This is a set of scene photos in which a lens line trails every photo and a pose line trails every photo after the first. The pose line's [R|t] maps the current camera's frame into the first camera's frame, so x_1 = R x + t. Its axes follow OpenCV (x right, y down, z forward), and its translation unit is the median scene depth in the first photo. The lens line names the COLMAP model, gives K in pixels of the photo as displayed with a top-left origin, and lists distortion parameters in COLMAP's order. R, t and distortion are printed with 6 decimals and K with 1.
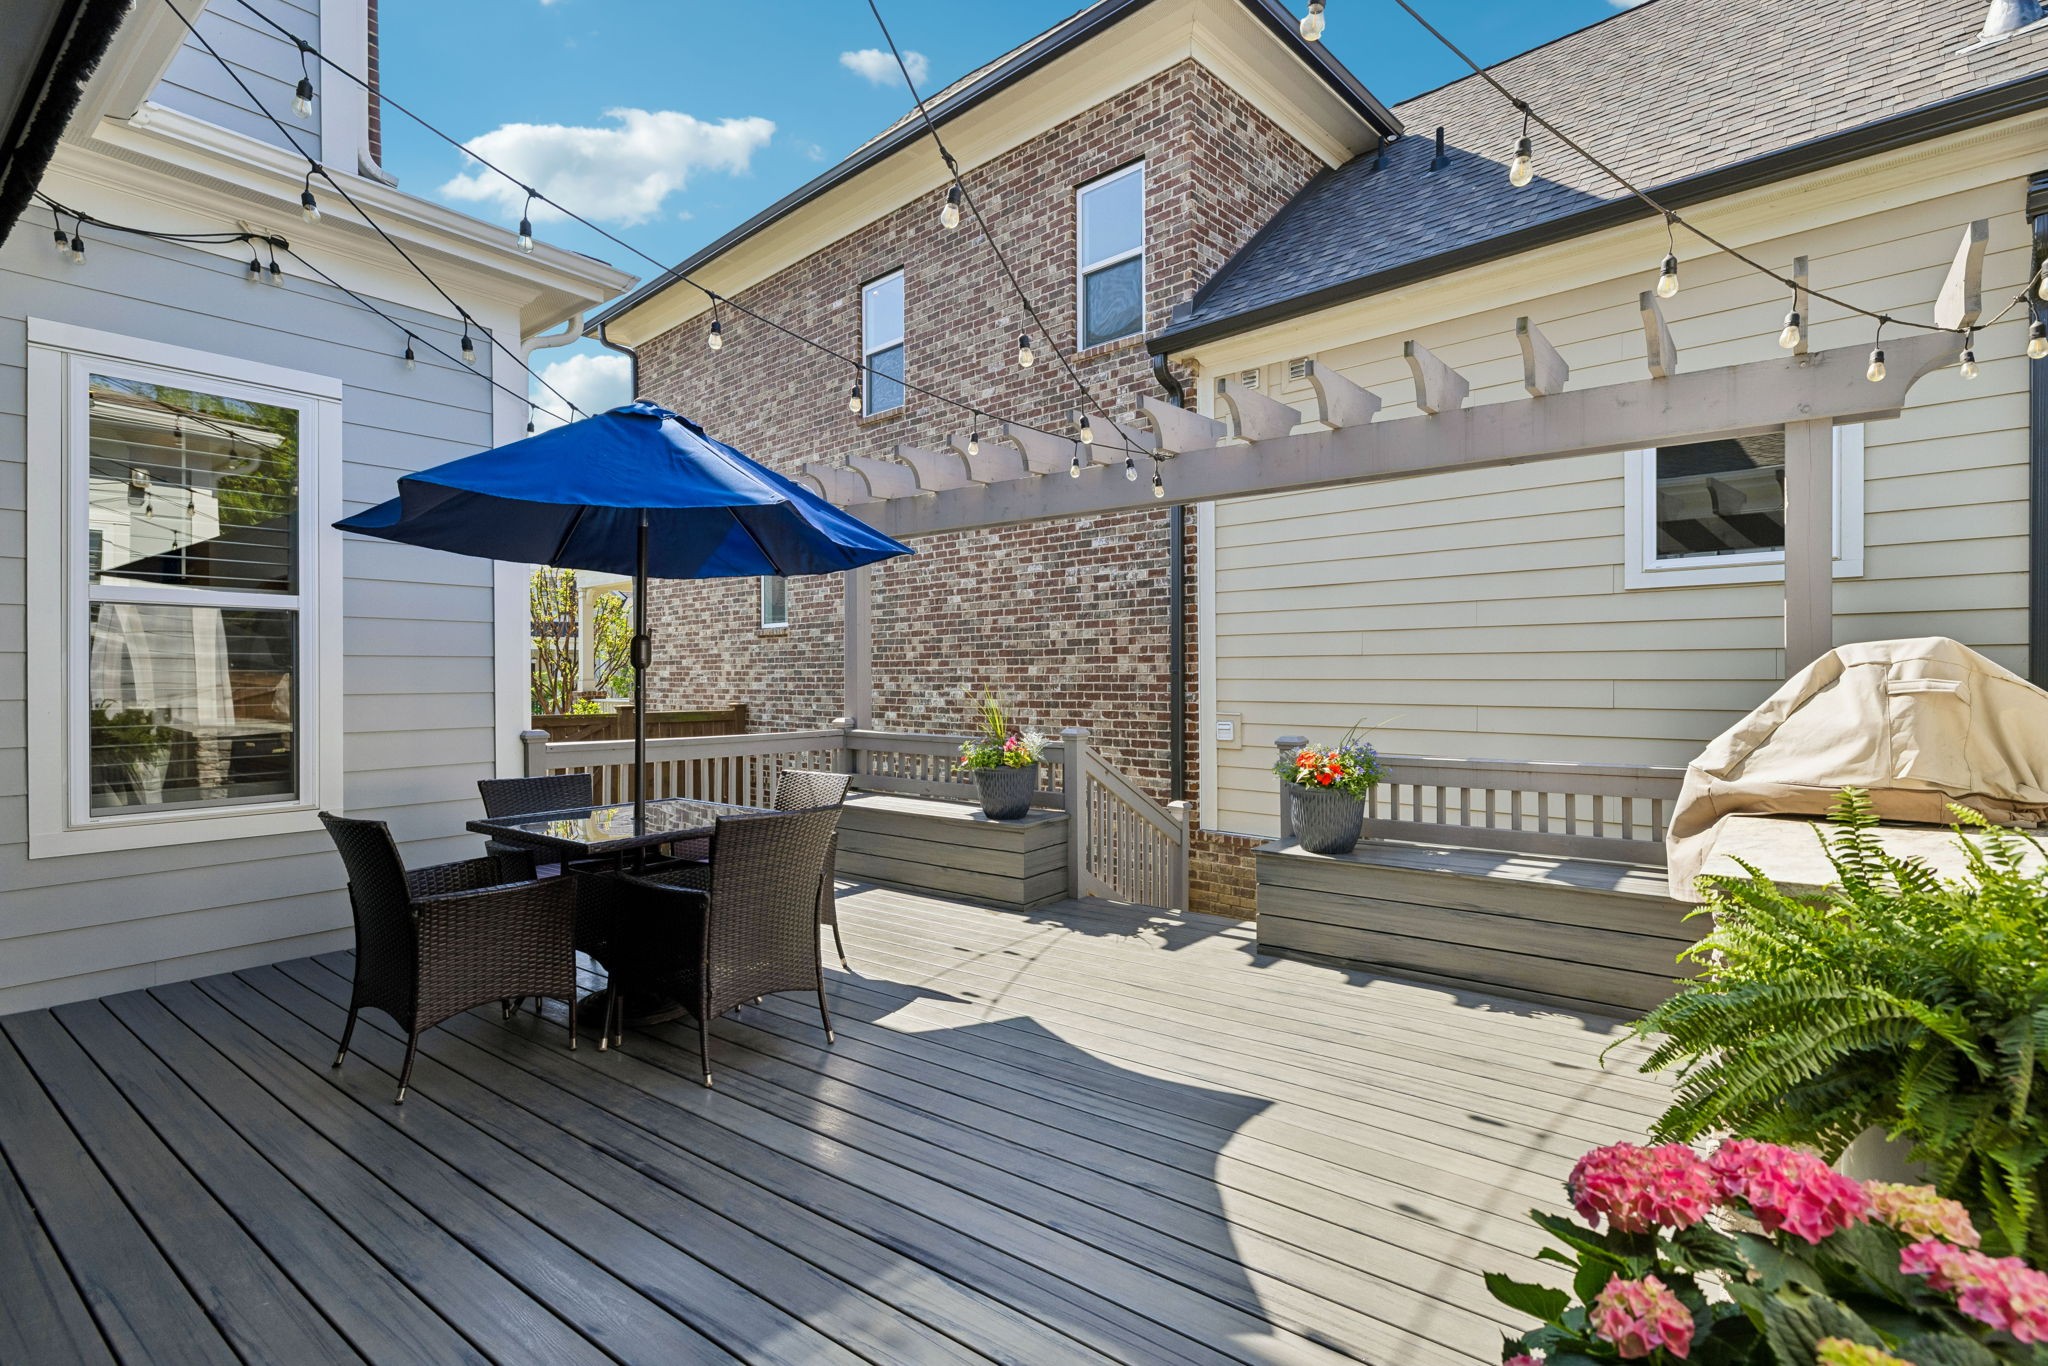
lens RADIAL K [[972.4, 0, 1022.5], [0, 972.4, 685.2], [0, 0, 1]] dist [-0.008150, 0.002804]
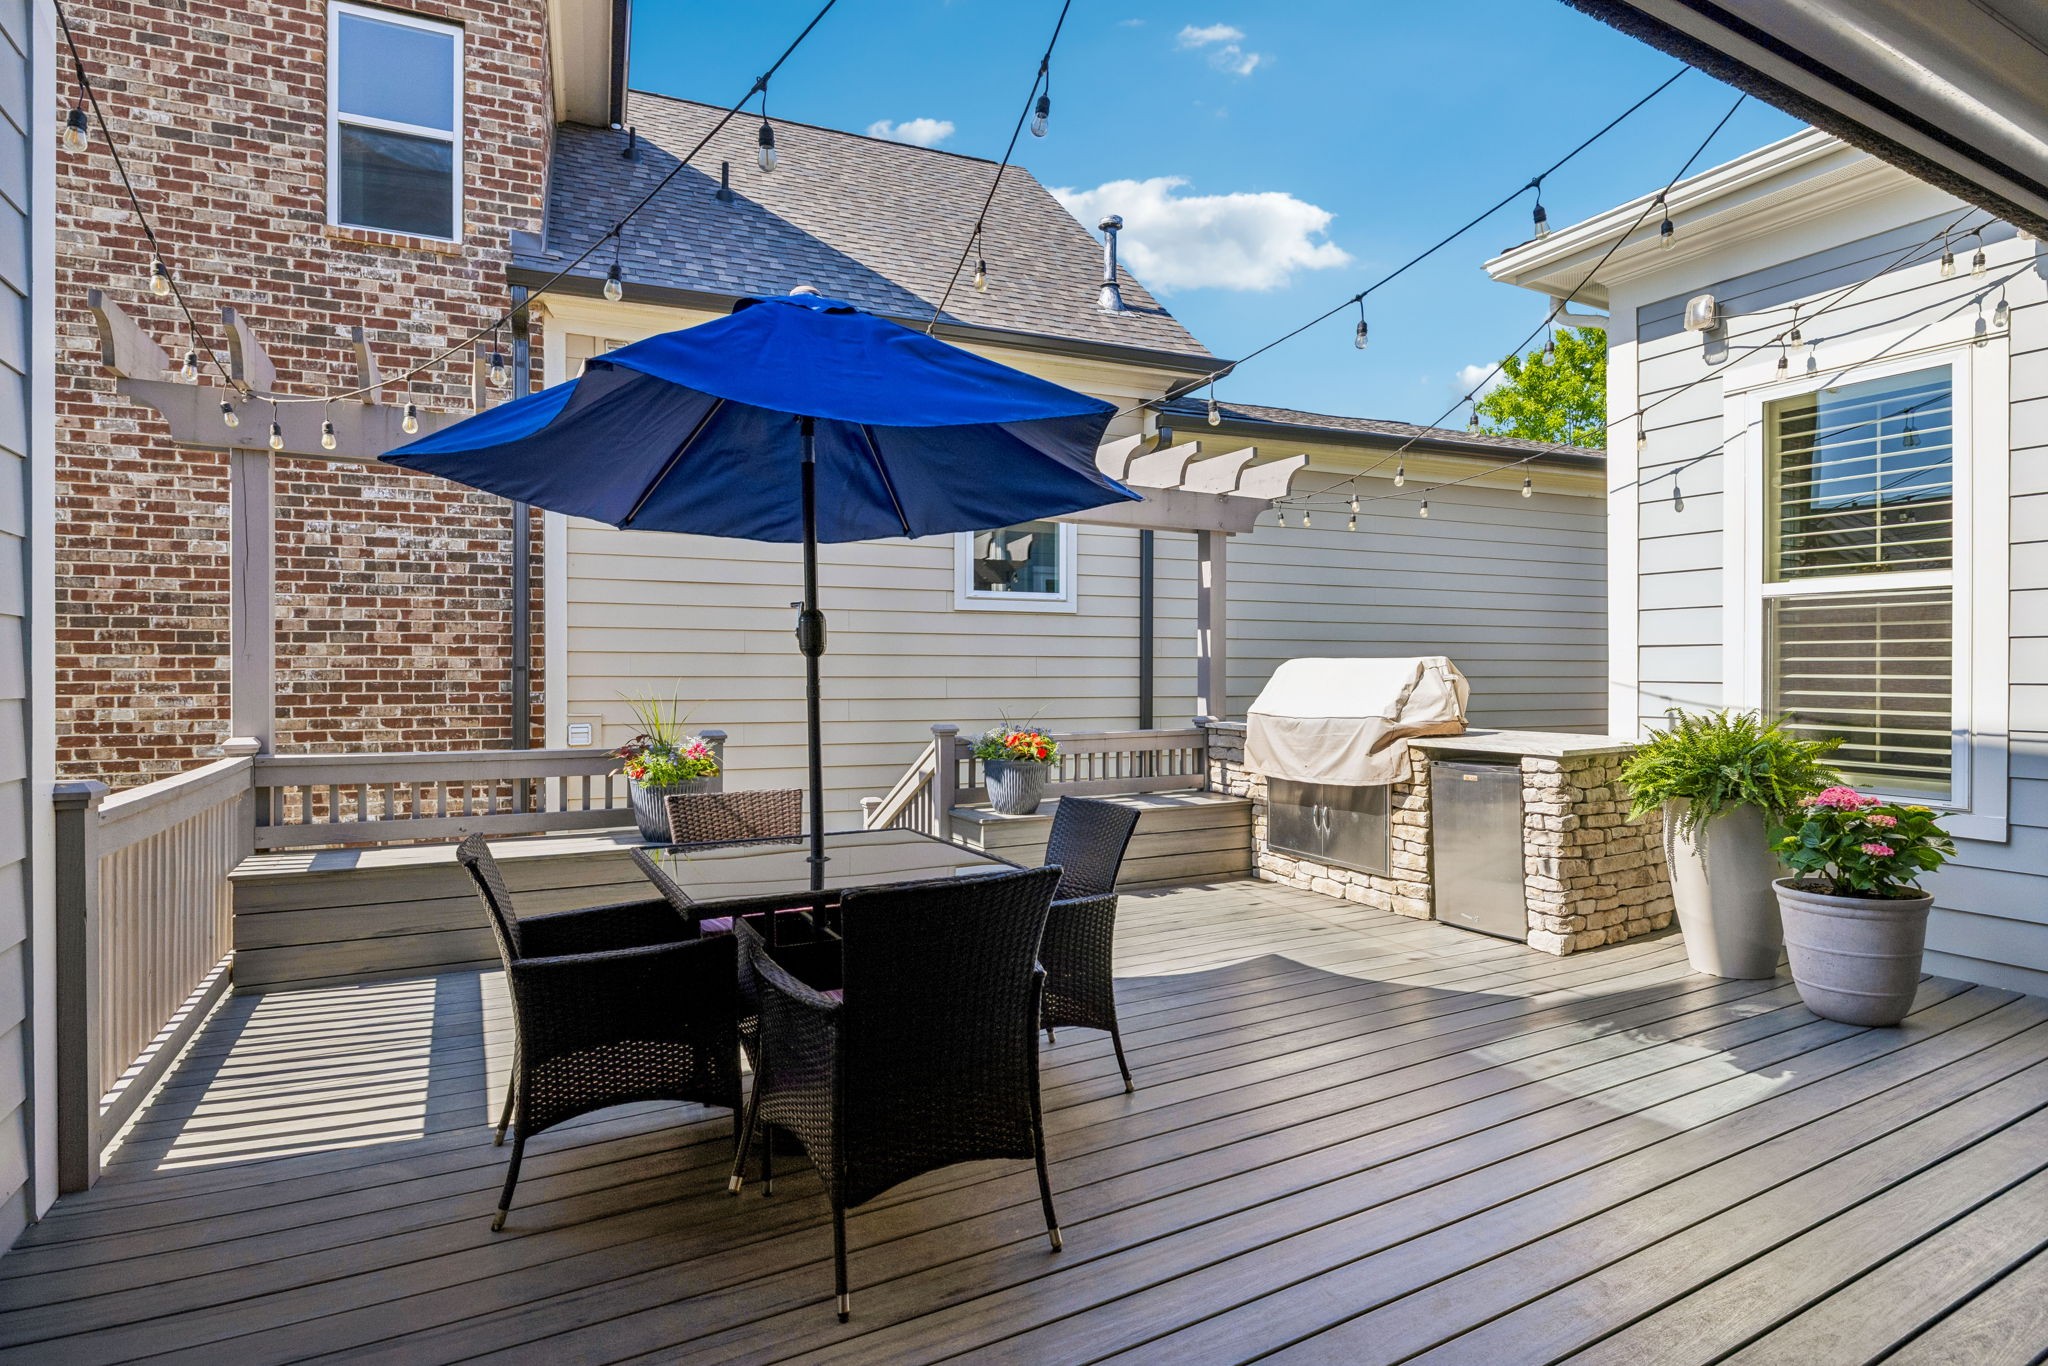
lens RADIAL K [[1020.7, 0, 1020.6], [0, 1020.7, 675.1], [0, 0, 1]] dist [0.002383, -0.000419]
pose [[0.409316, 0.002431, 0.912389, -0.448039], [0.006561, 0.999963, -0.005608, 0.000675], [-0.912369, 0.008282, 0.409285, 0.233216]]
